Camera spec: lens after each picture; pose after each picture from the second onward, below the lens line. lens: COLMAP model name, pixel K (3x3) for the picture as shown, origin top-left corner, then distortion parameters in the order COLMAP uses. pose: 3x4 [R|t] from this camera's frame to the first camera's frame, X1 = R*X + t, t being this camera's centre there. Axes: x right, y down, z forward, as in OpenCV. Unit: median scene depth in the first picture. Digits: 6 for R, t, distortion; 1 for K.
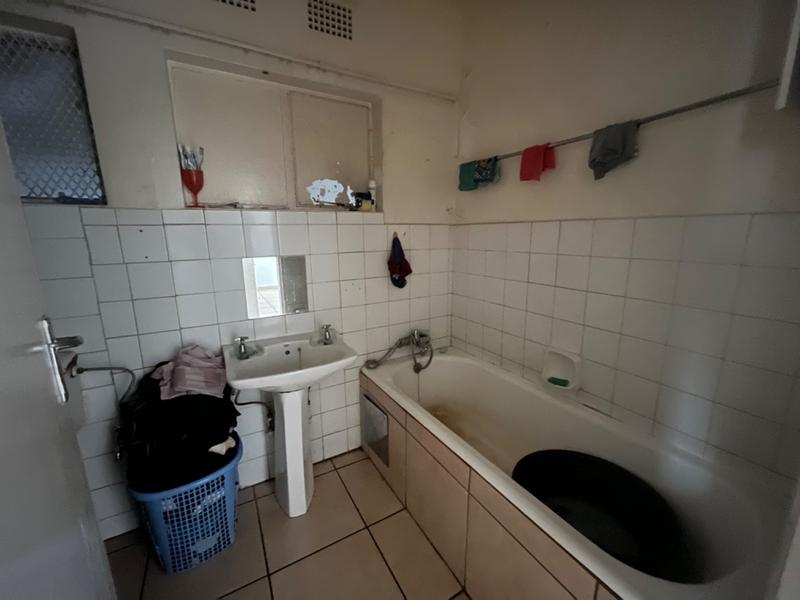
lens RADIAL K [[324.4, 0, 398.6], [0, 324.4, 300.1], [0, 0, 1]] dist [-0.001175, -0.000016]
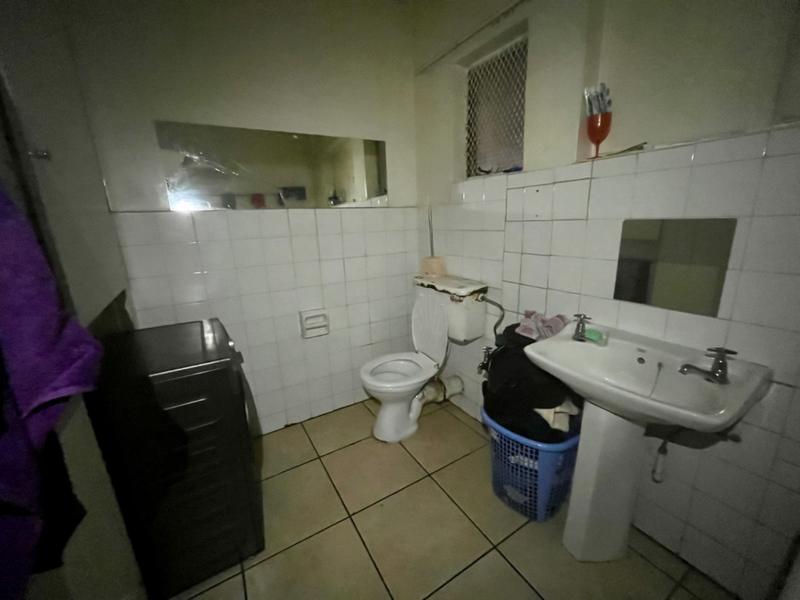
lens RADIAL K [[324.4, 0, 398.6], [0, 324.4, 300.1], [0, 0, 1]] dist [-0.001175, -0.000016]
pose [[0.024080, 0.256058, -0.966362, 0.335655], [-0.159735, 0.955208, 0.249122, -0.060969], [0.986866, 0.148363, 0.063903, 0.518223]]
